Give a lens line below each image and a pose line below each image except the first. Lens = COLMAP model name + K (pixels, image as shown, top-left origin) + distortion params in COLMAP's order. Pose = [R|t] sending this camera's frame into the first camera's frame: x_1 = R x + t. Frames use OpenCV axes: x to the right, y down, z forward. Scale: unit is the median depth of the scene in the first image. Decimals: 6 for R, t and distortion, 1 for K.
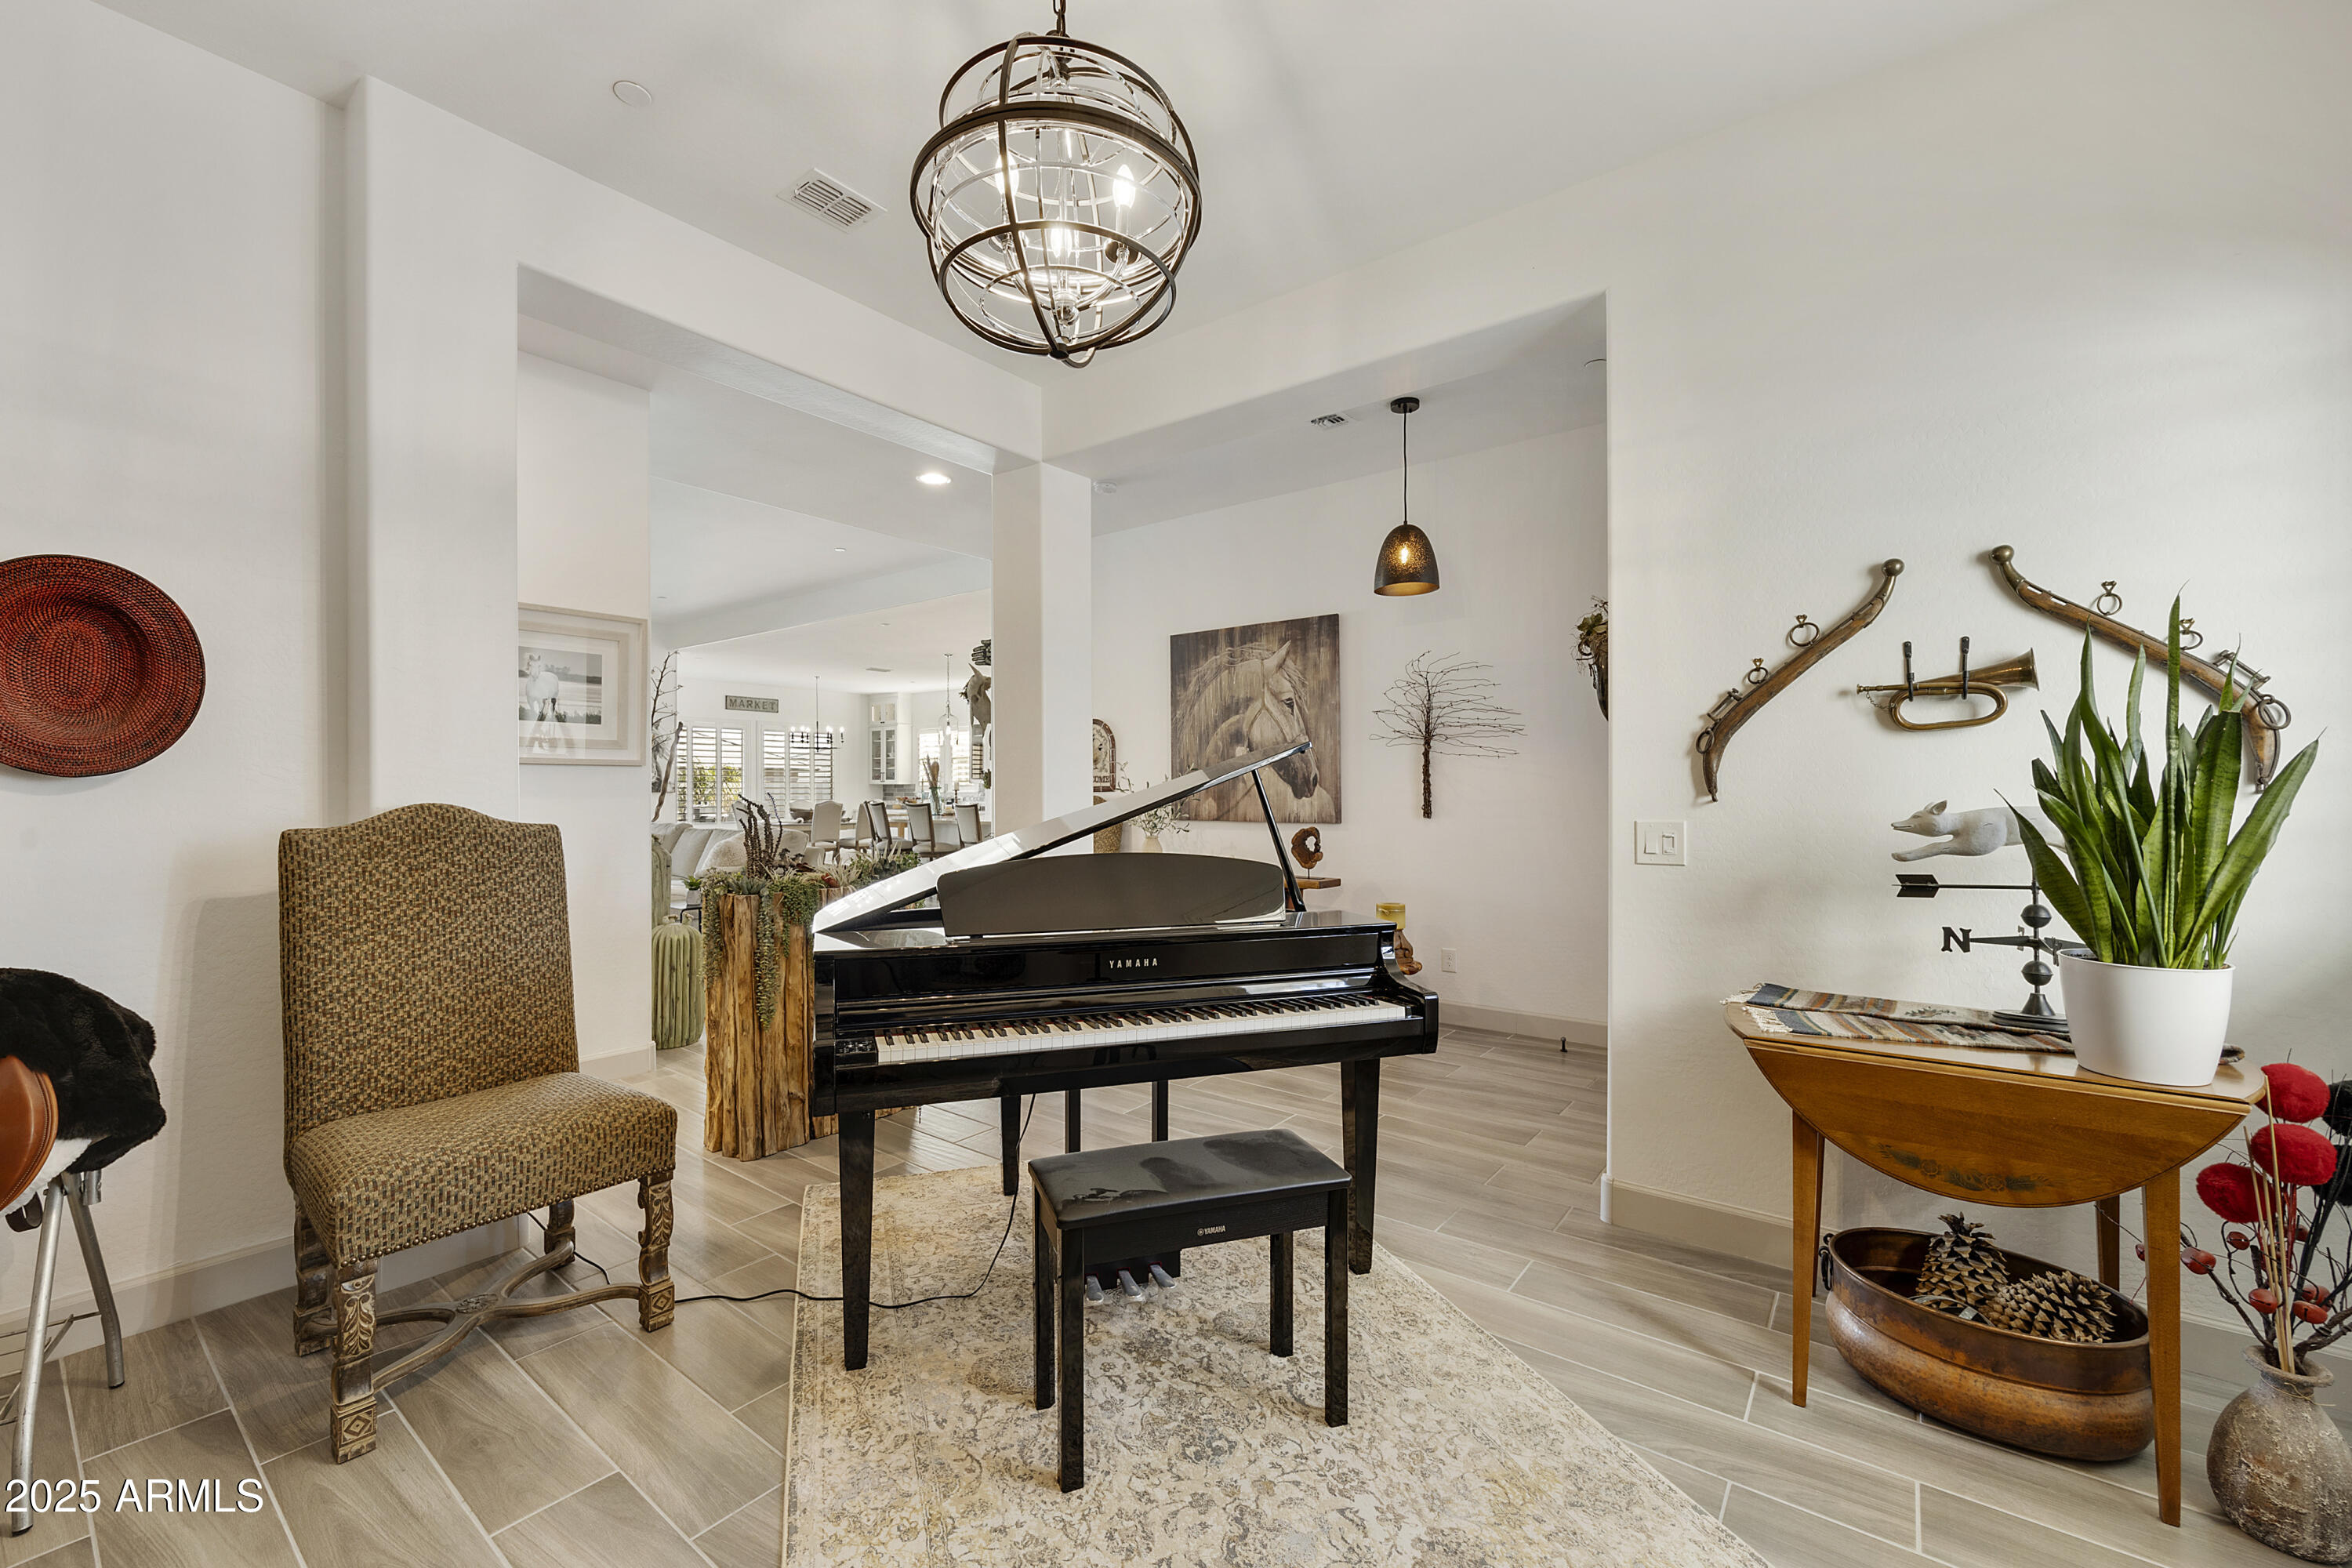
lens RADIAL K [[934.8, 0, 1169.7], [0, 934.8, 790.7], [0, 0, 1]] dist [-0.002522, 0.000607]
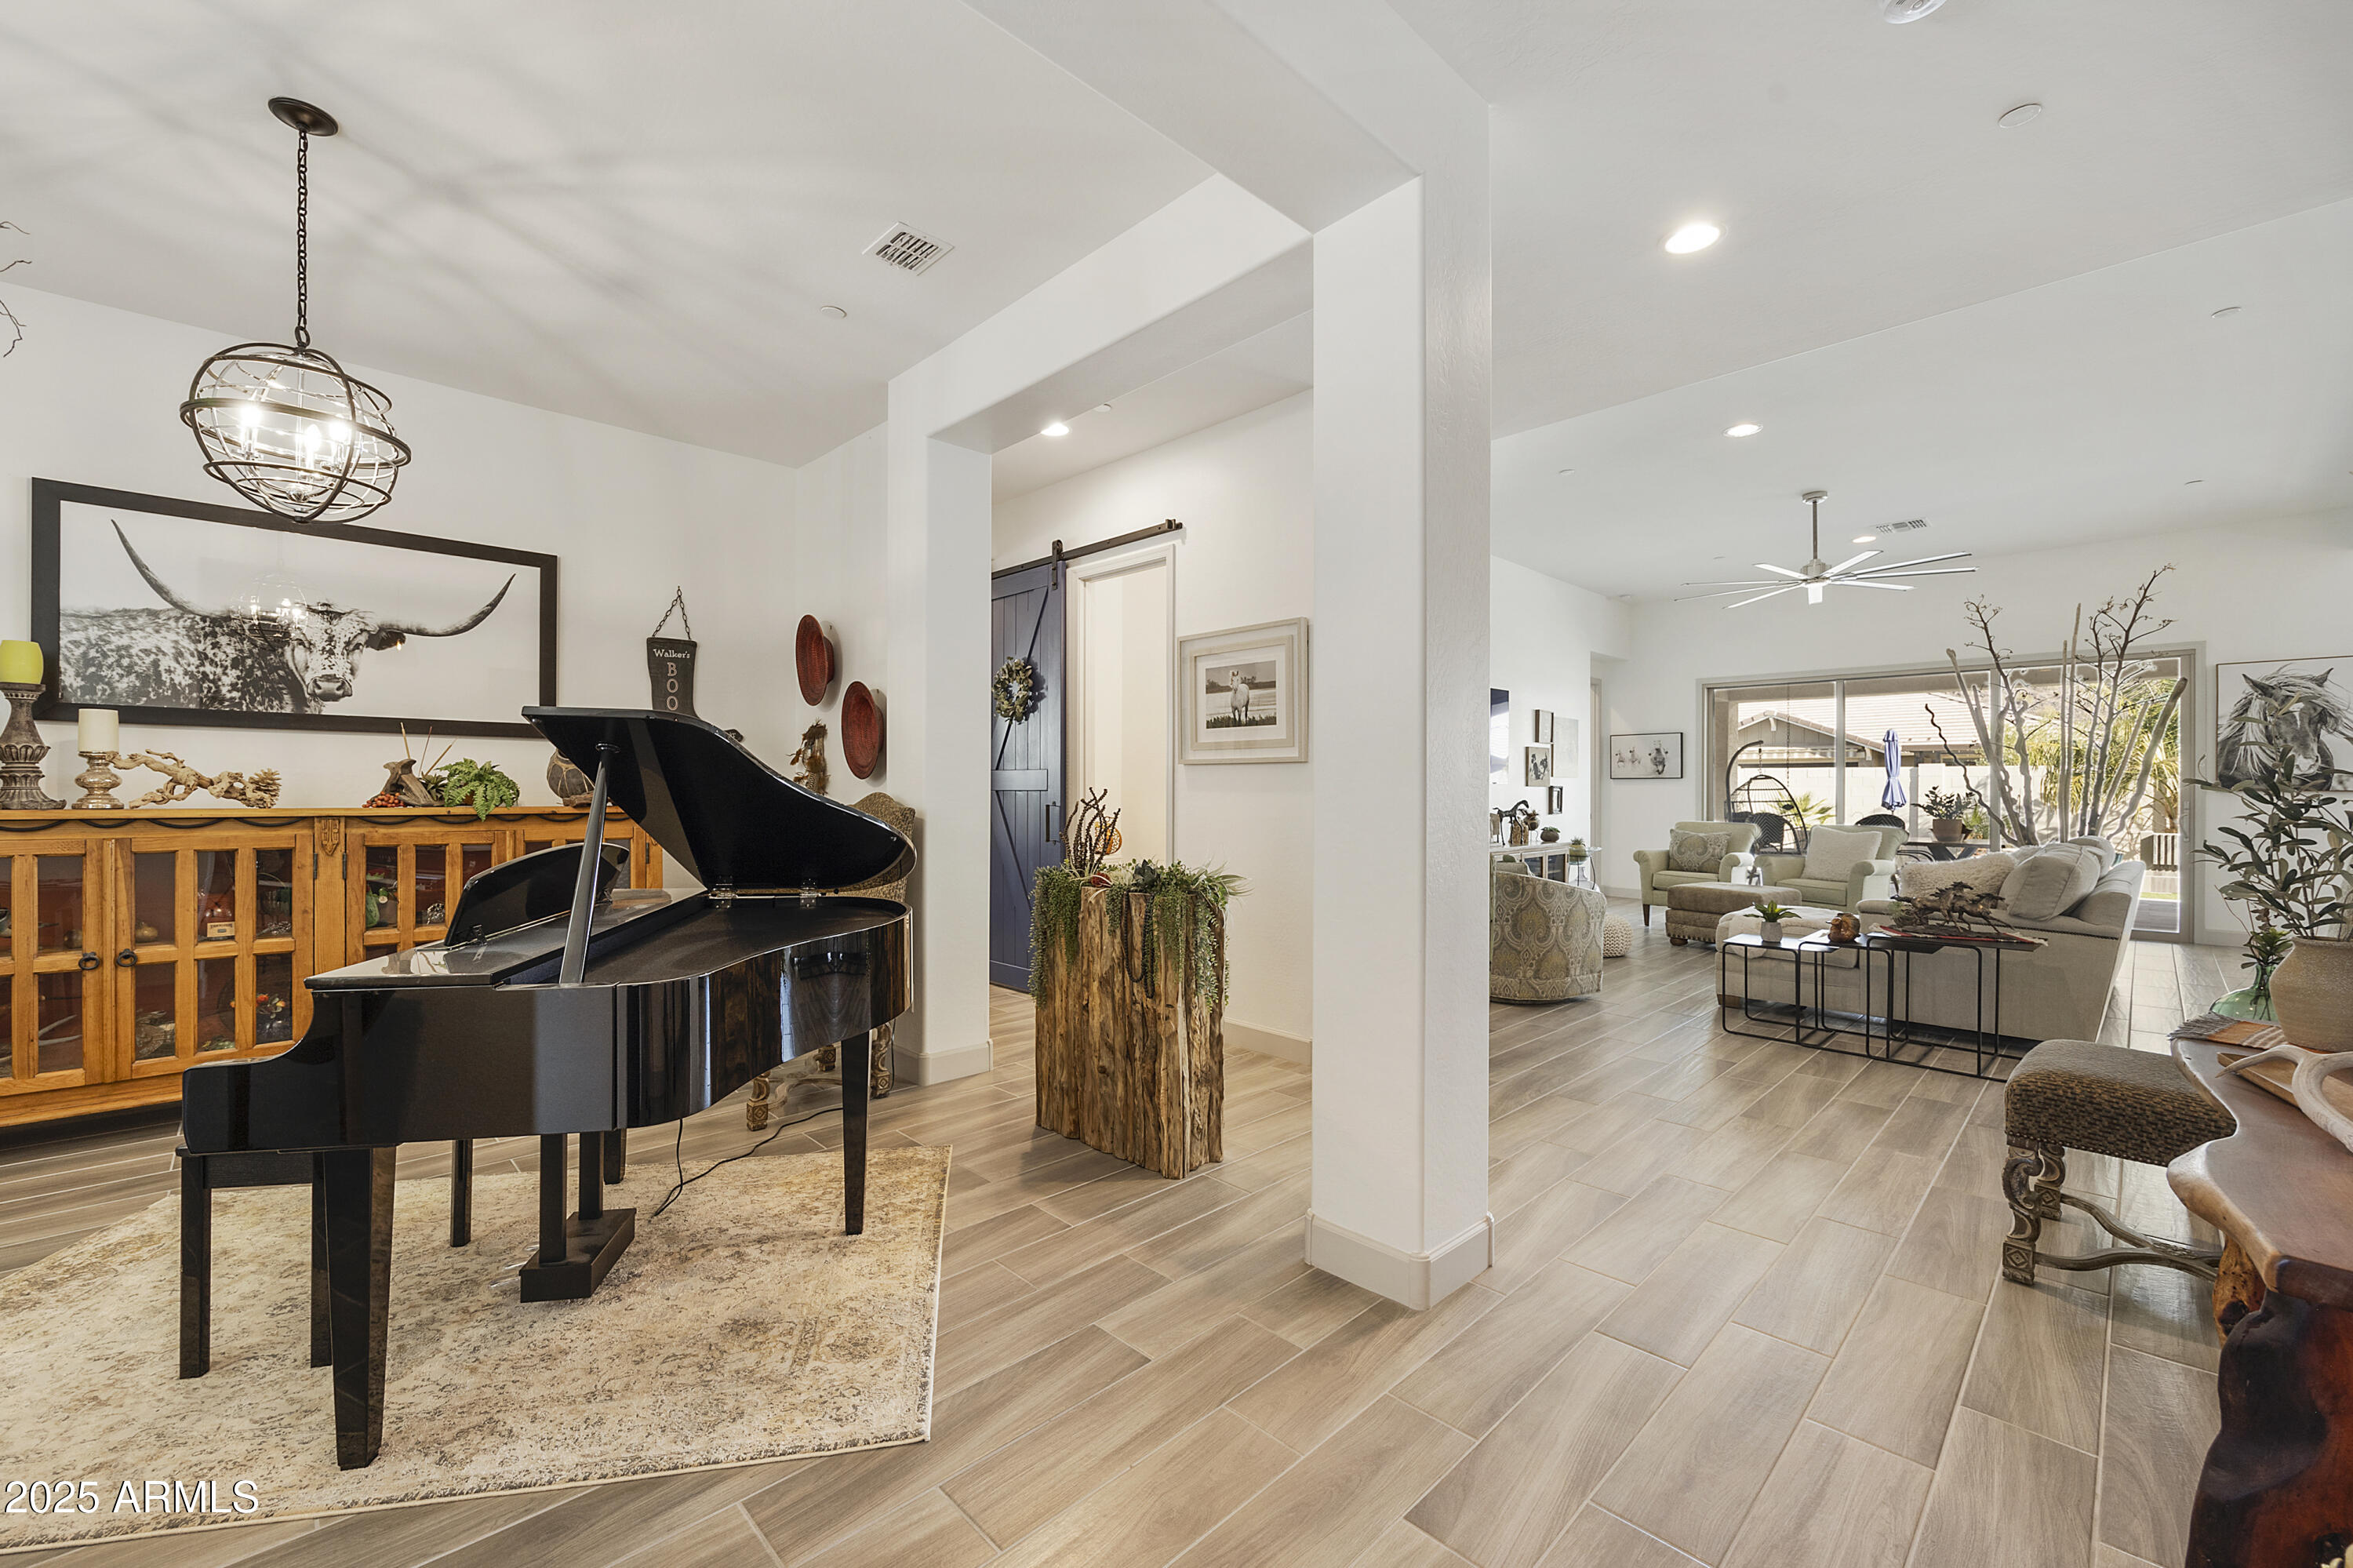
lens RADIAL K [[935.2, 0, 1174.5], [0, 935.2, 792.2], [0, 0, 1]] dist [-0.002522, 0.000607]
pose [[-0.150871, 0.002708, -0.988550, 0.123488], [-0.000787, 0.999996, 0.002859, 0.001321], [0.988553, 0.001210, -0.150868, 0.266276]]
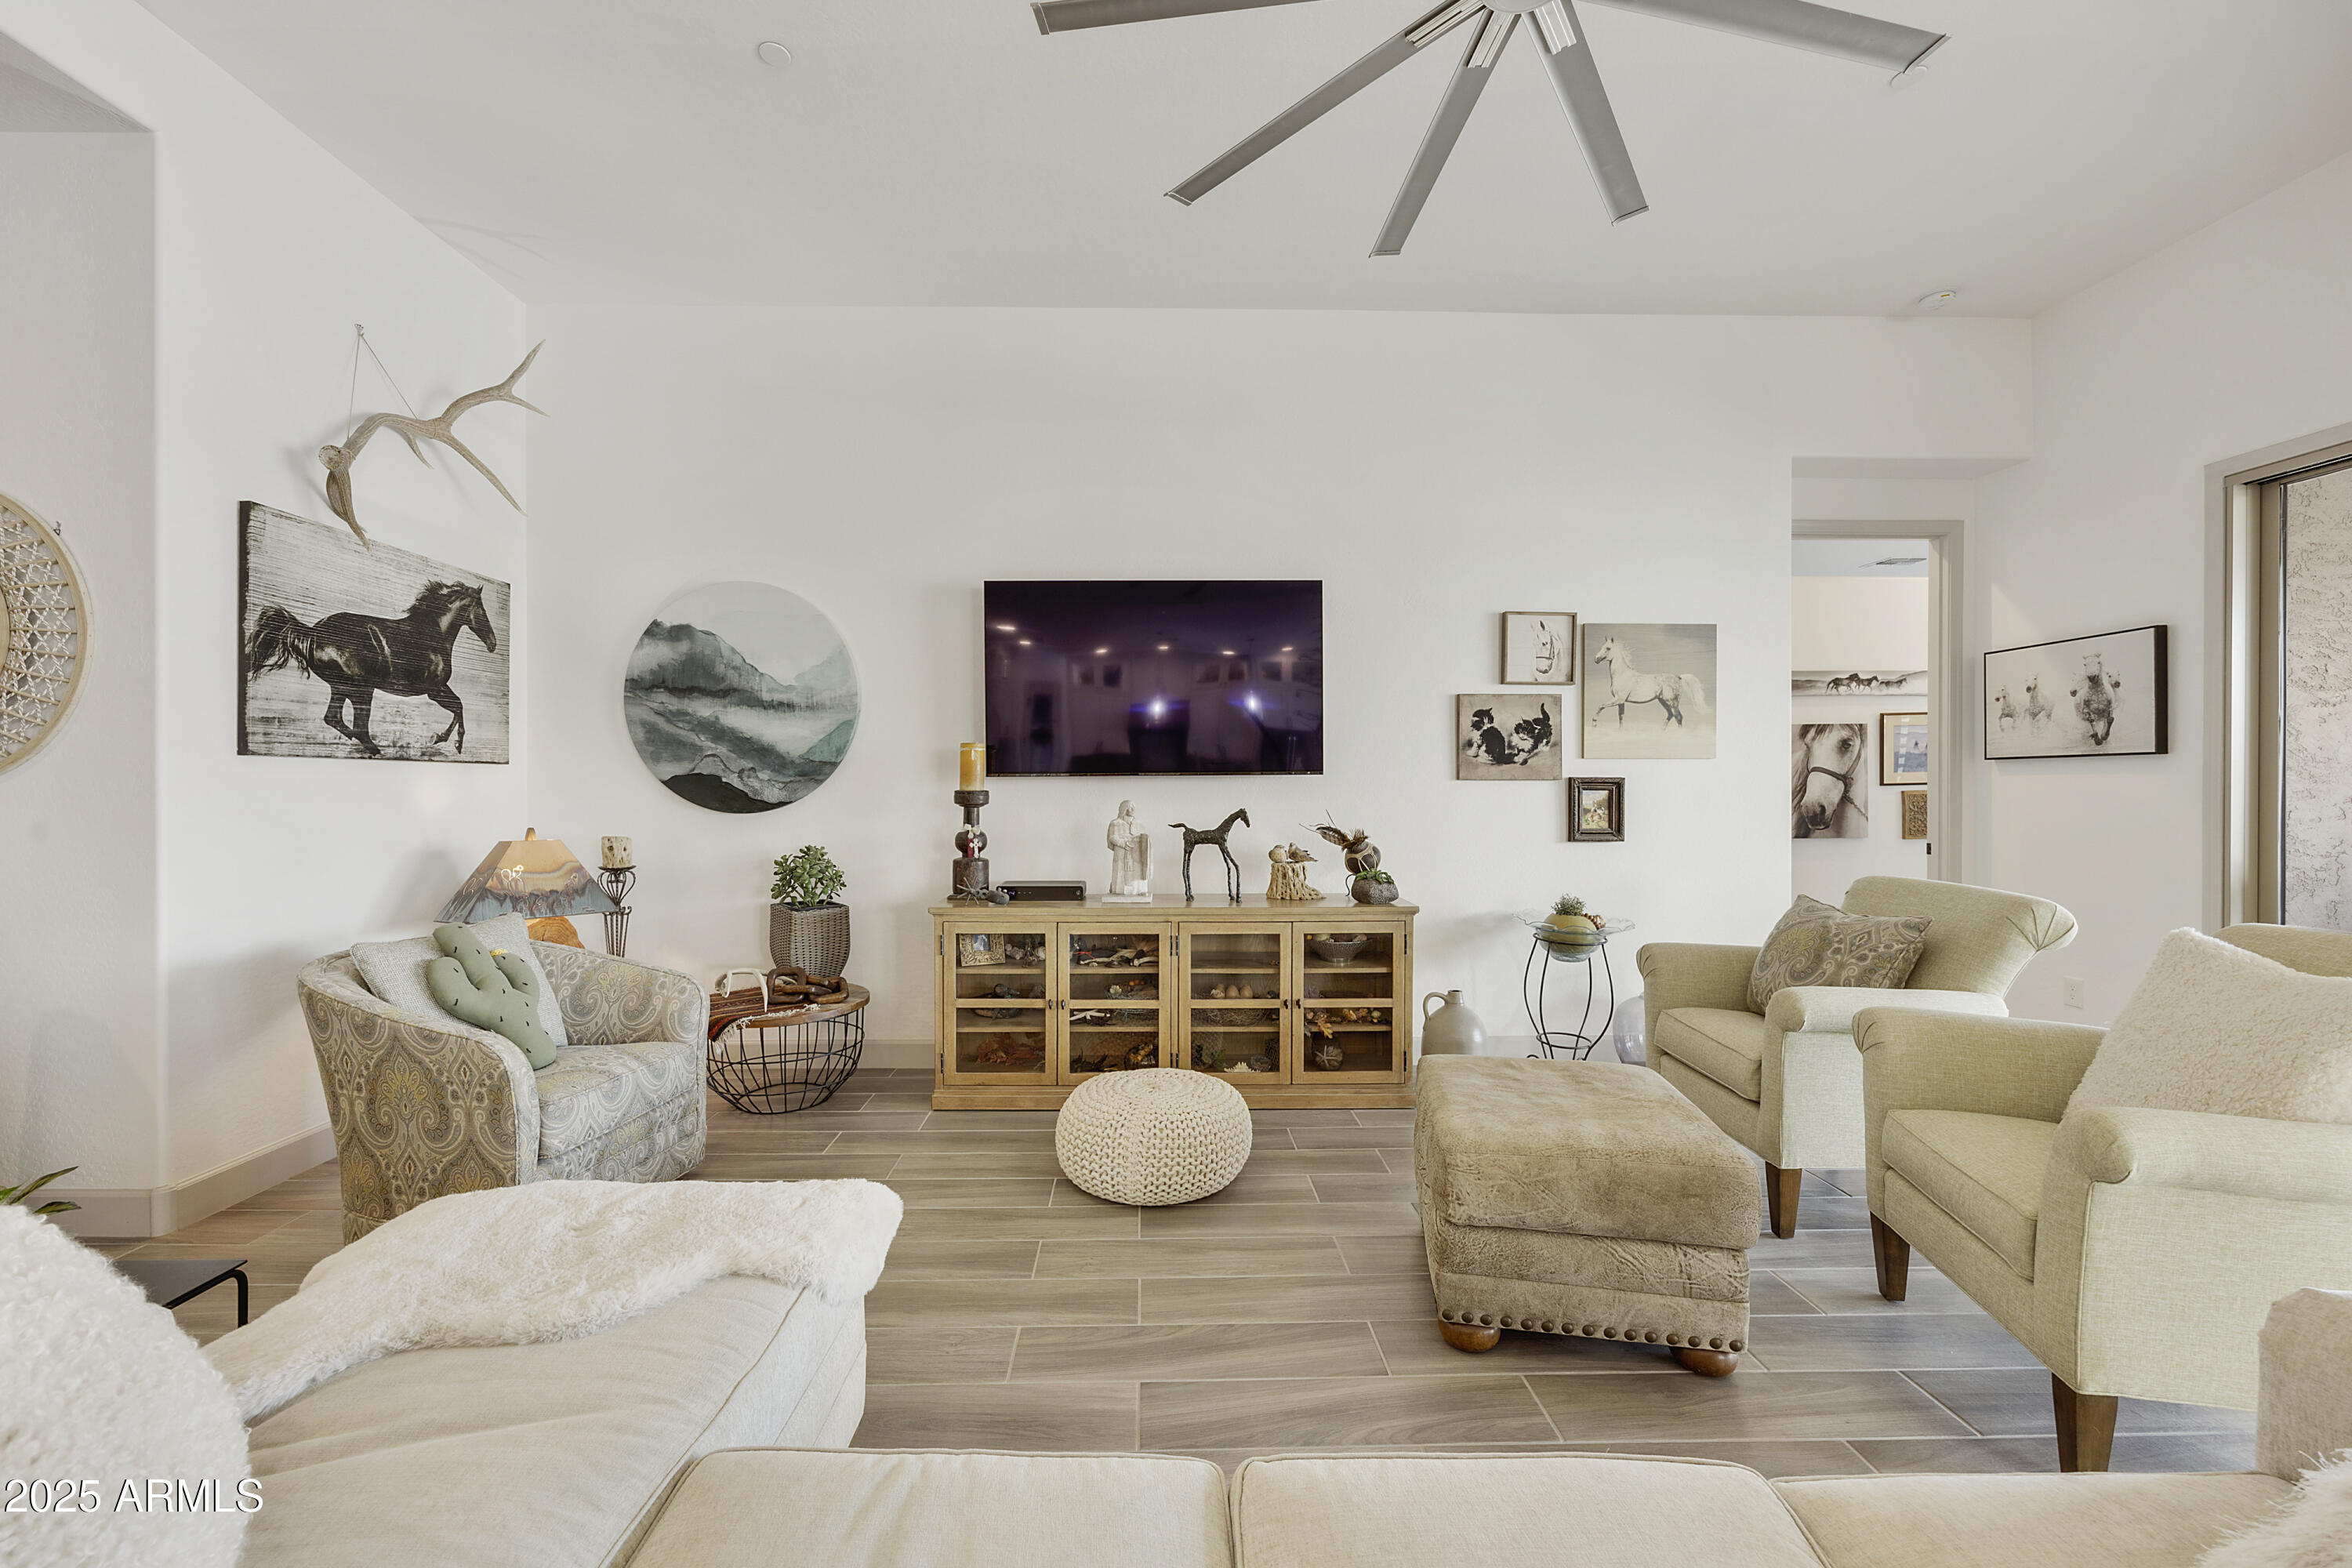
lens RADIAL K [[934.8, 0, 1166.0], [0, 934.8, 793.2], [0, 0, 1]] dist [-0.002522, 0.000607]
pose [[-0.781484, 0.006175, -0.623894, -0.243976], [0.000427, 0.999956, 0.009363, 0.000554], [0.623925, 0.007051, -0.781453, 0.551446]]
